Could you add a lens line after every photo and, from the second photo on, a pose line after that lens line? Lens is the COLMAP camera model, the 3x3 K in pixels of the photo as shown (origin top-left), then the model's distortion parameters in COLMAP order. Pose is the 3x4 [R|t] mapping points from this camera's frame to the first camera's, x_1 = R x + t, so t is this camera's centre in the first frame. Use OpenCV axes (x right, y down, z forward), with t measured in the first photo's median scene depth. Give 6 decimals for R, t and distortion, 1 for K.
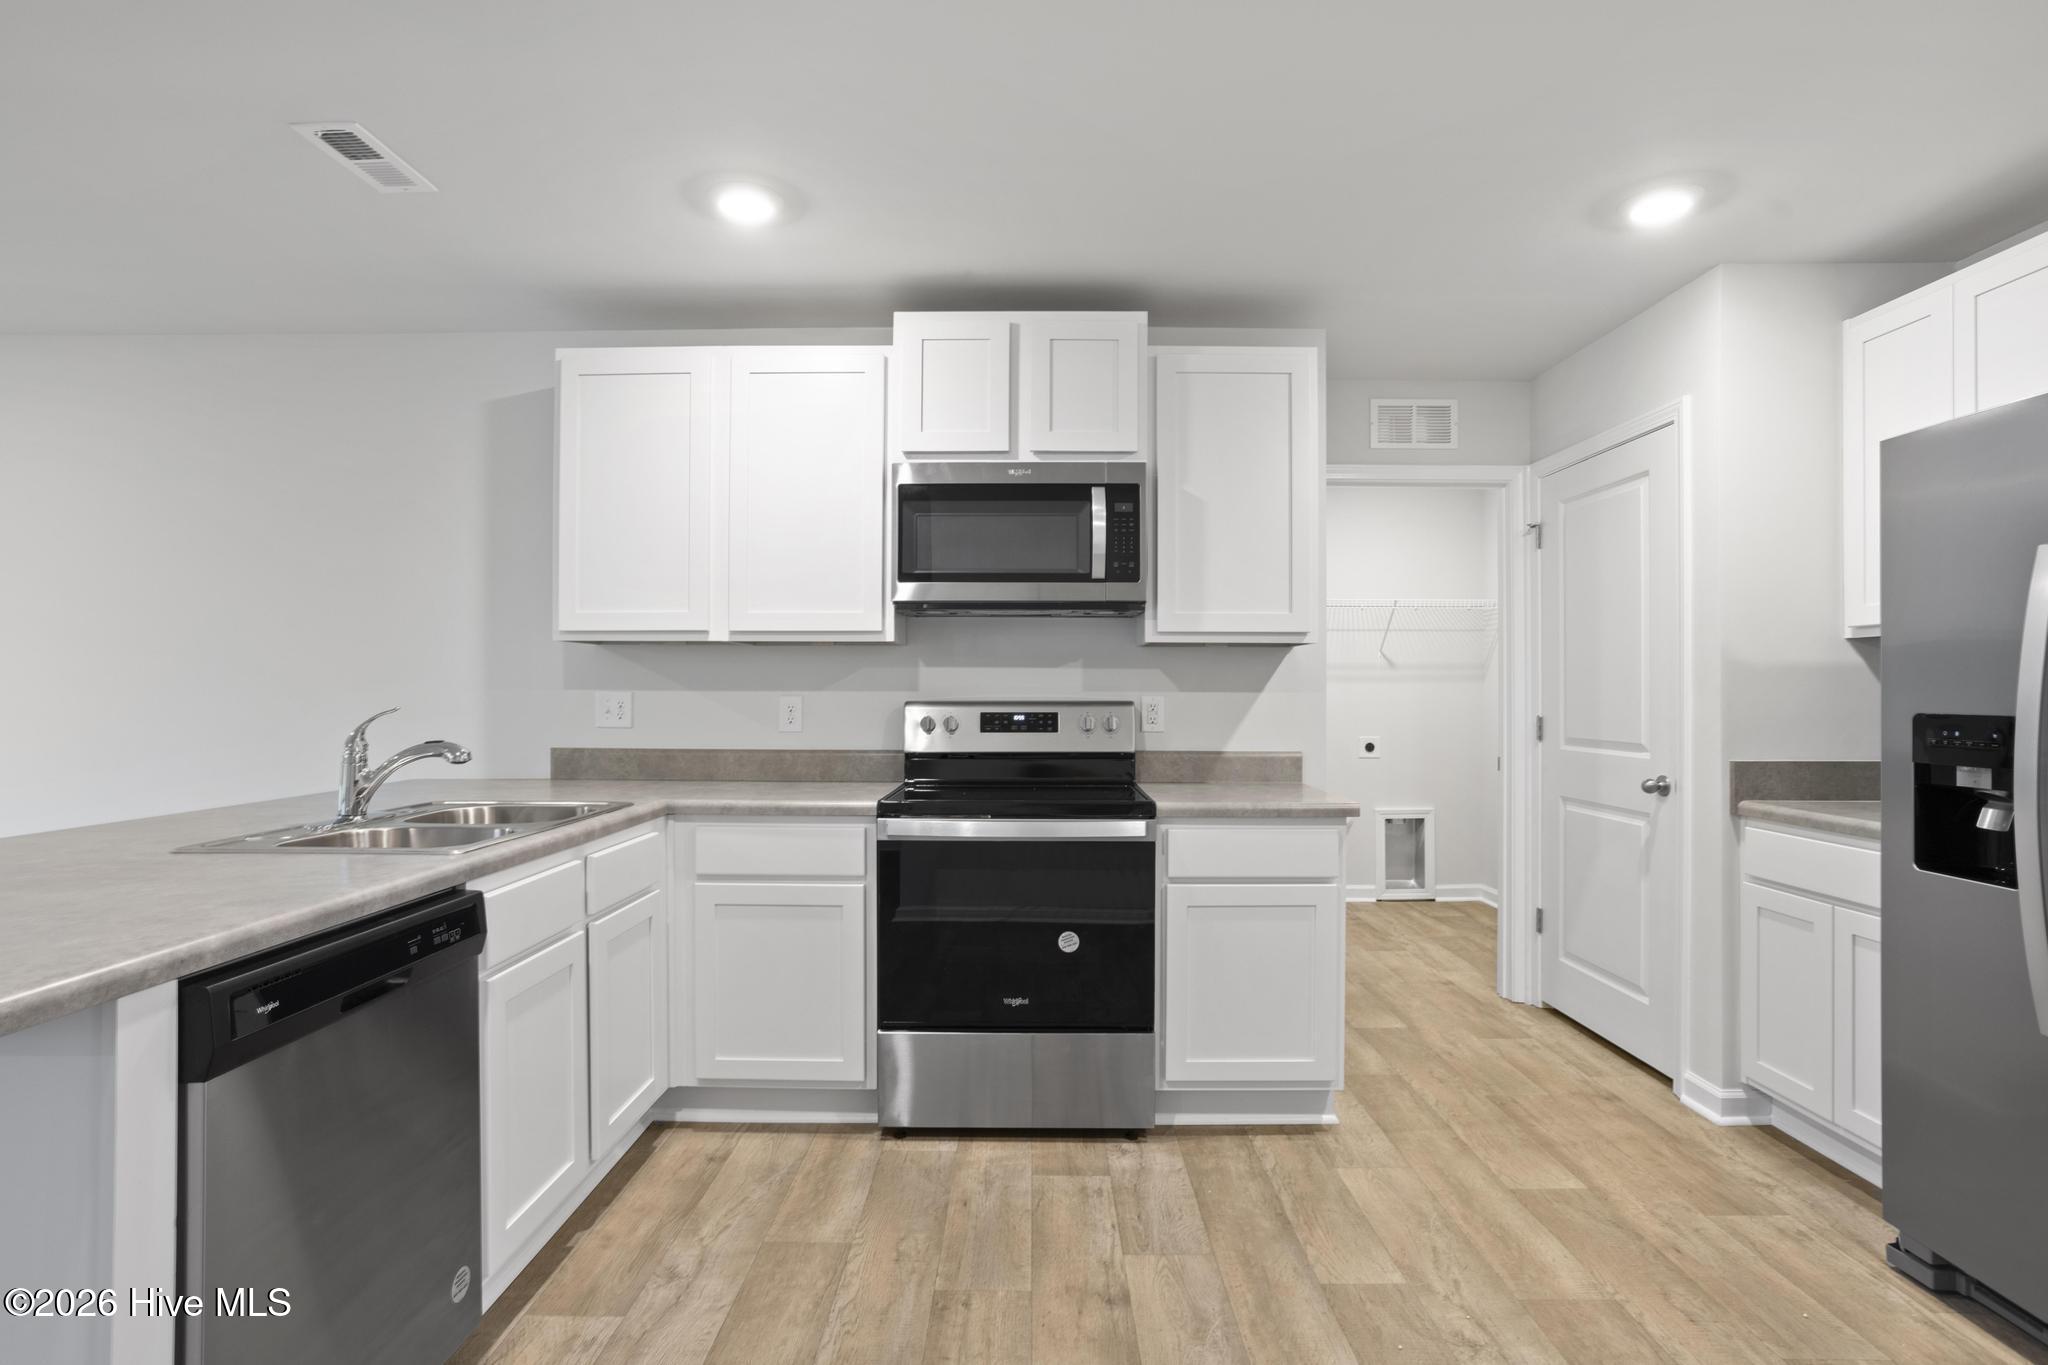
lens RADIAL K [[1005.0, 0, 1023.2], [0, 1005.0, 688.1], [0, 0, 1]] dist [-0.035986, 0.022128]
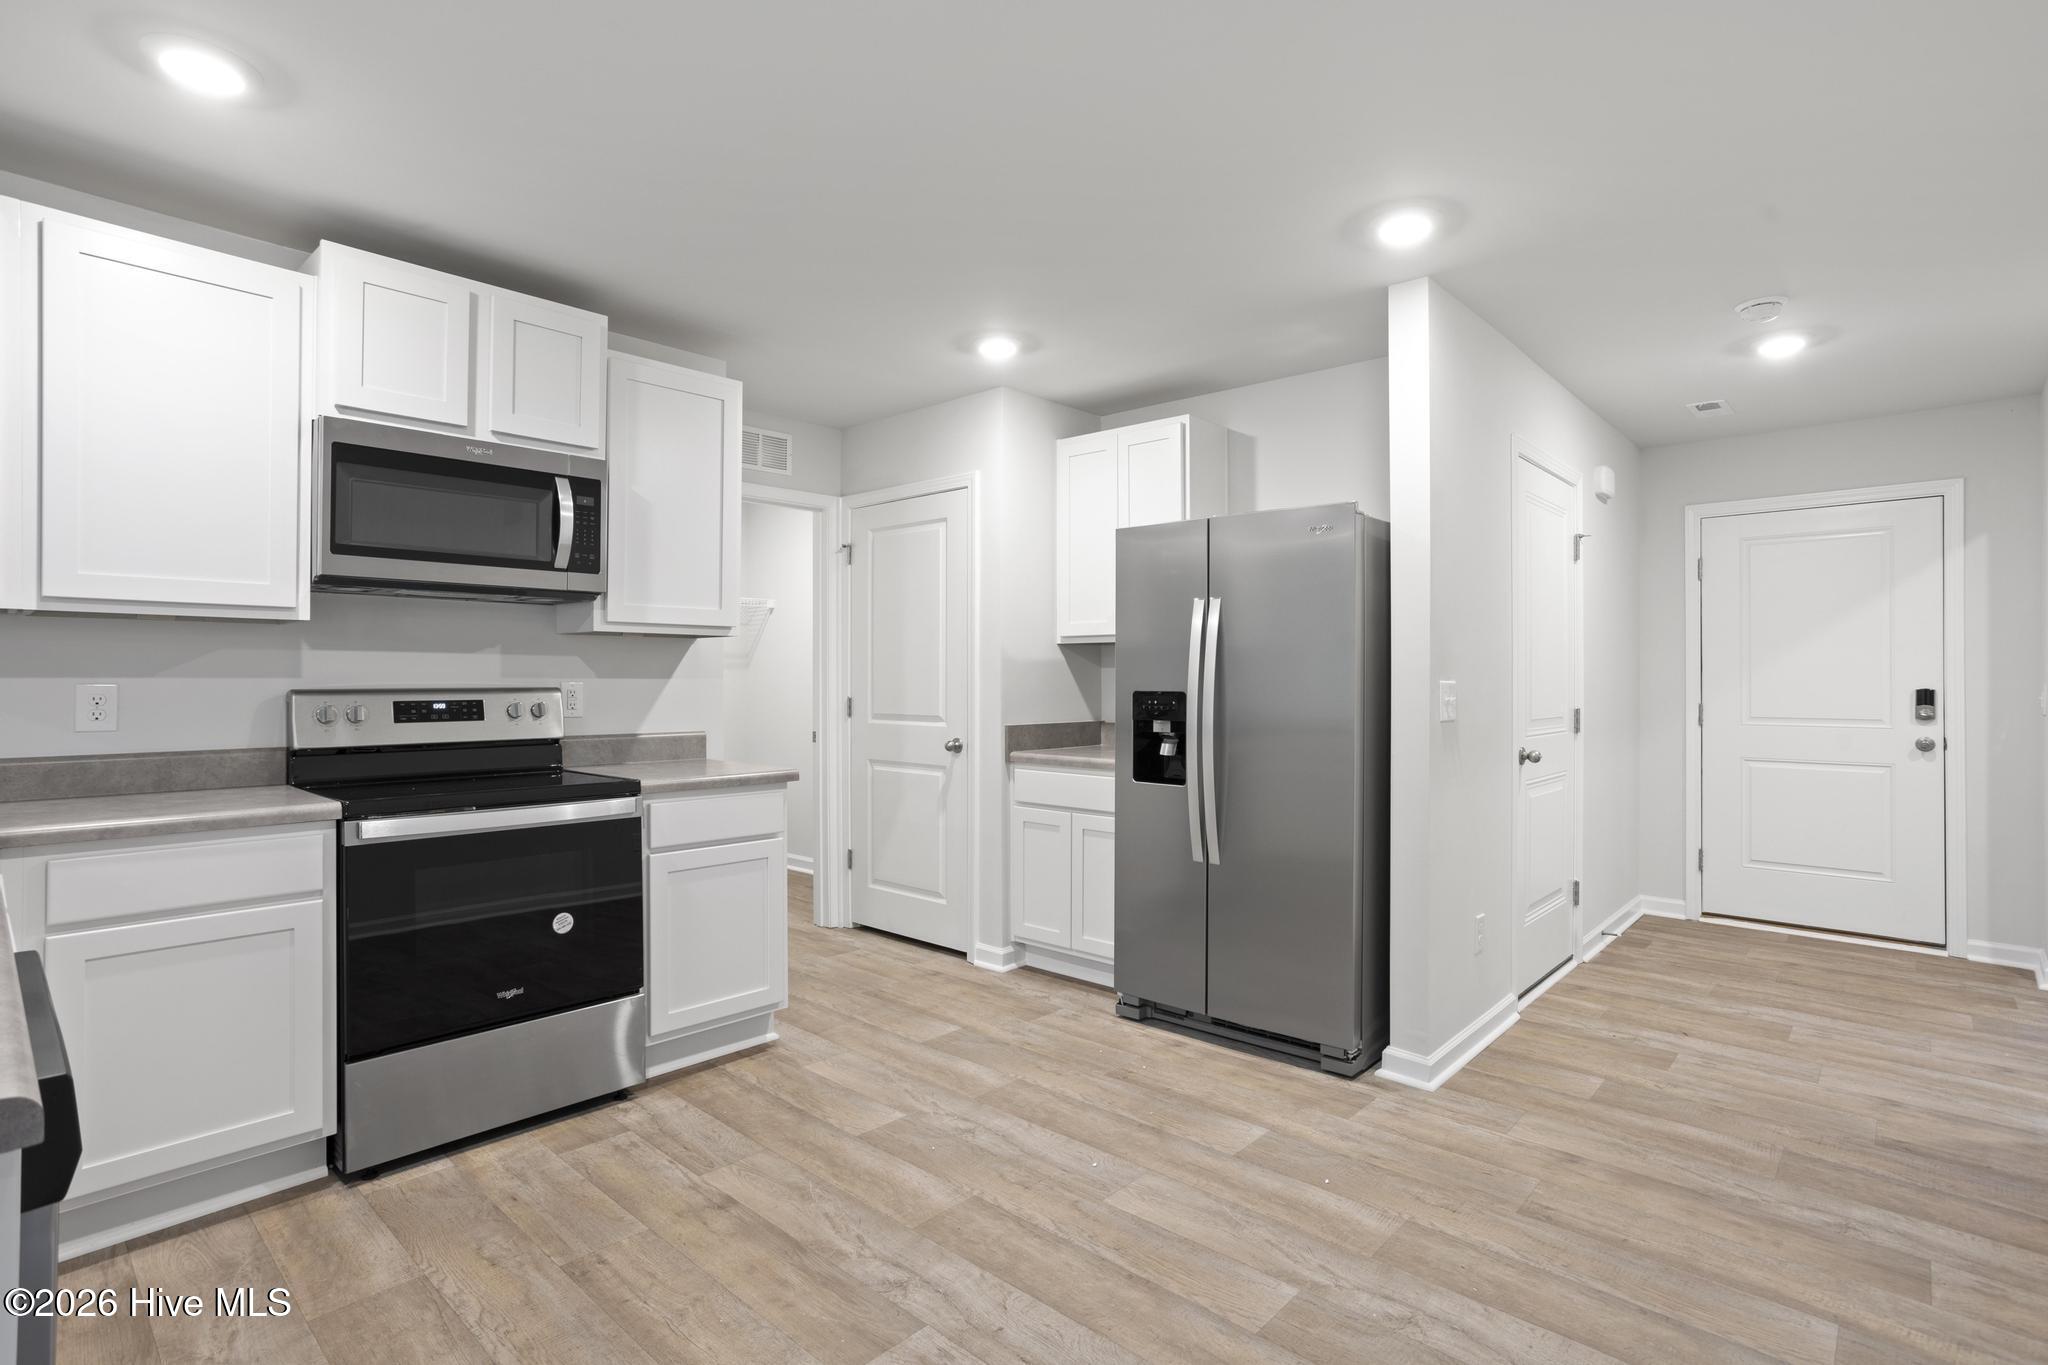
lens RADIAL K [[1005.0, 0, 1012.2], [0, 1005.0, 676.1], [0, 0, 1]] dist [-0.035986, 0.022128]
pose [[0.678054, 0.000710, 0.735012, -0.381314], [-0.002533, 0.999996, 0.001370, -0.001373], [-0.735008, -0.002791, 0.678053, -0.020631]]
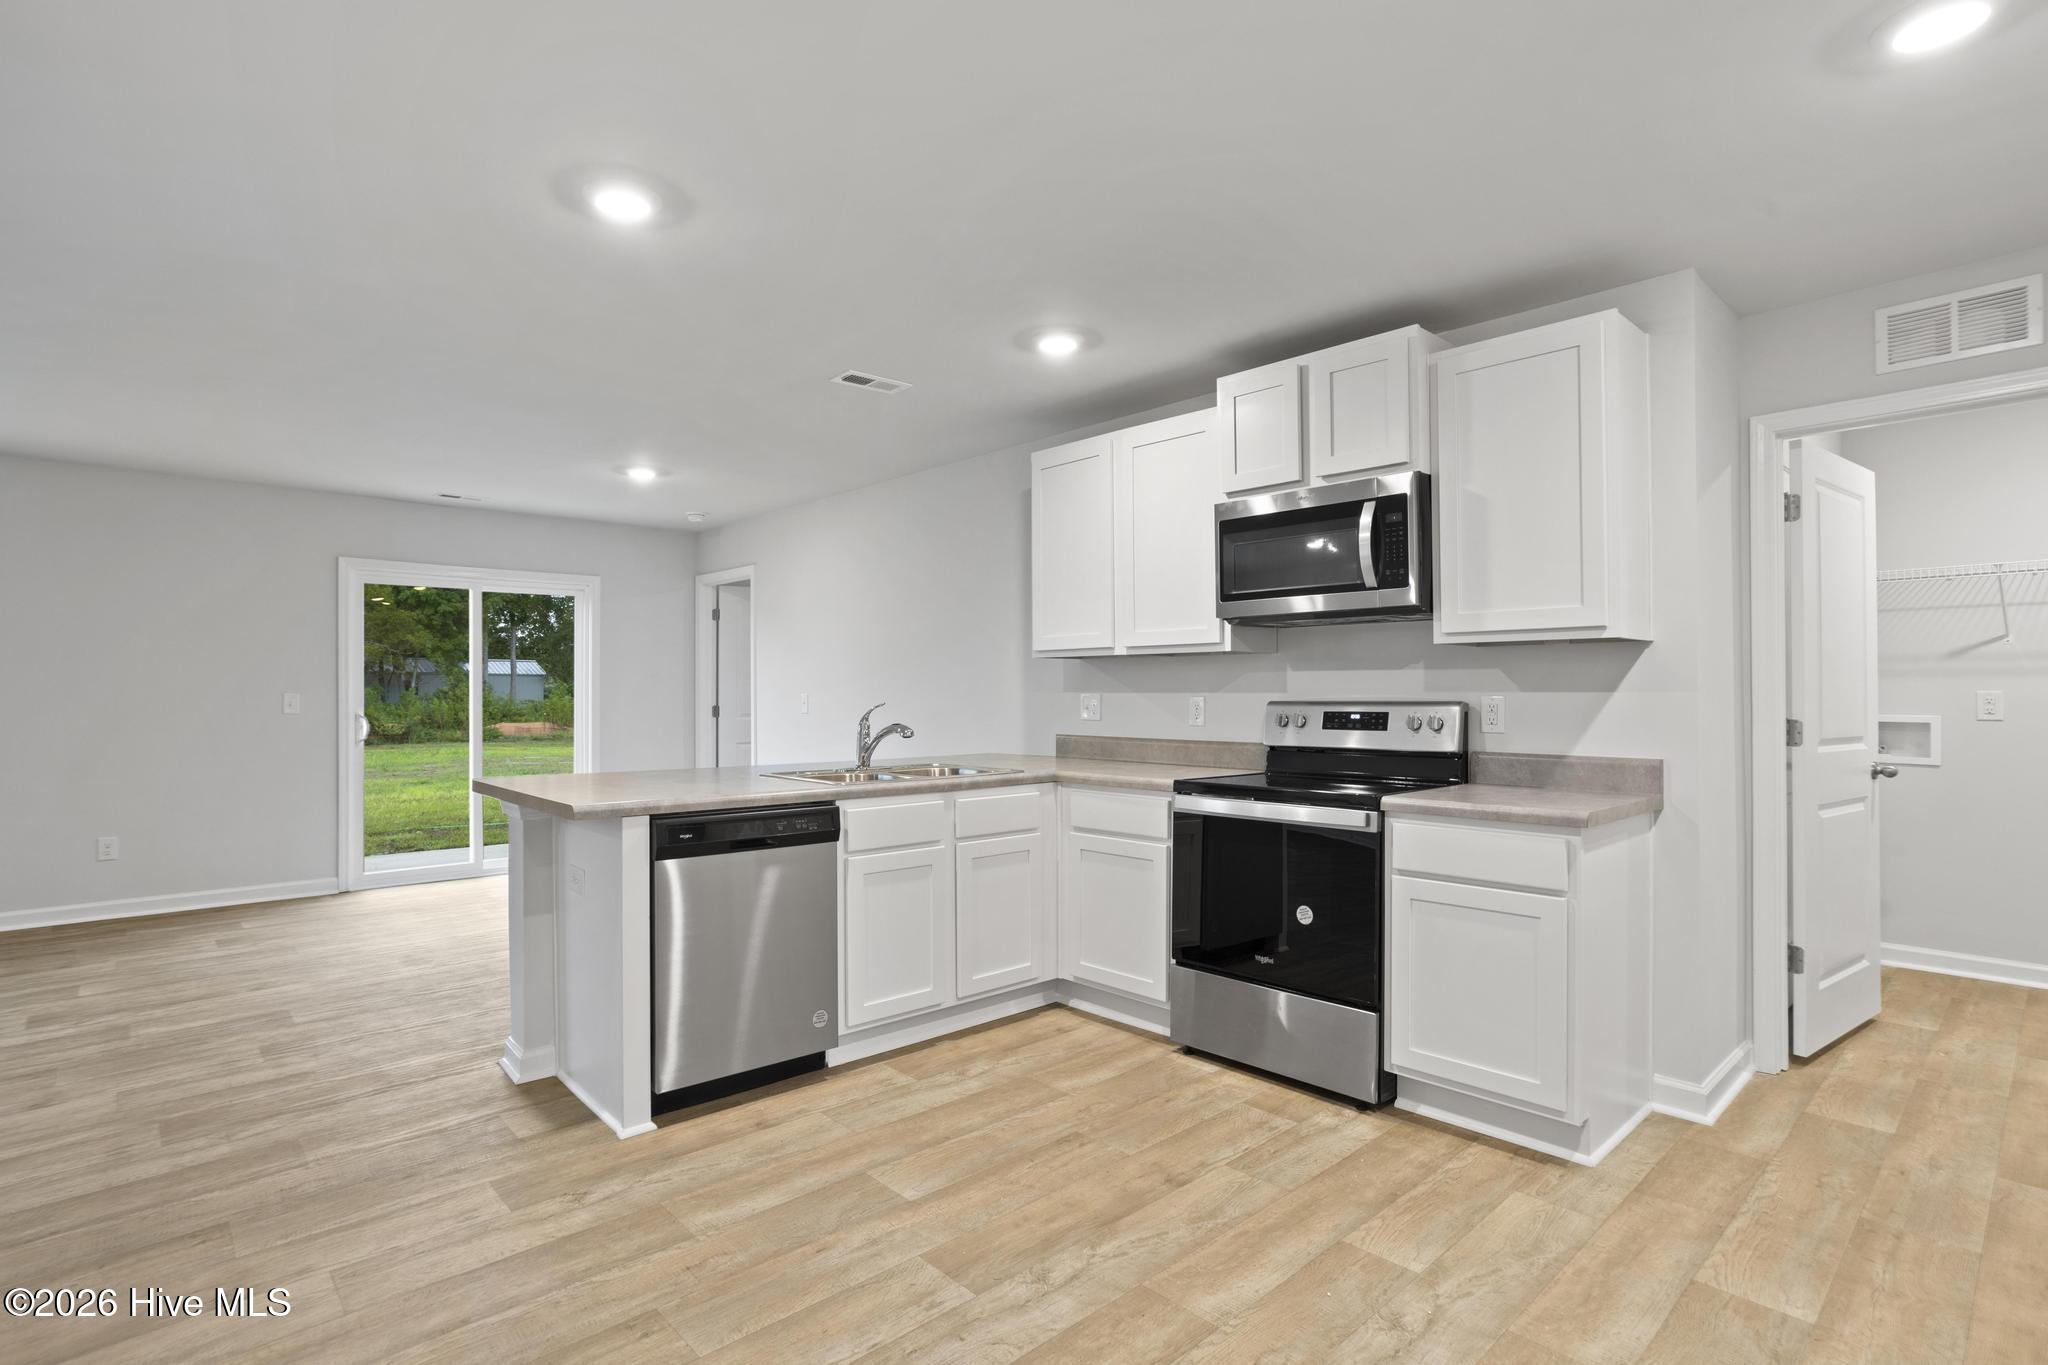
lens RADIAL K [[1005.0, 0, 1022.6], [0, 1005.0, 677.2], [0, 0, 1]] dist [-0.035986, 0.022128]
pose [[0.686751, -0.013149, -0.726774, 0.630283], [0.005604, 0.999902, -0.012795, -0.001063], [0.726871, 0.004714, 0.686757, 0.001165]]
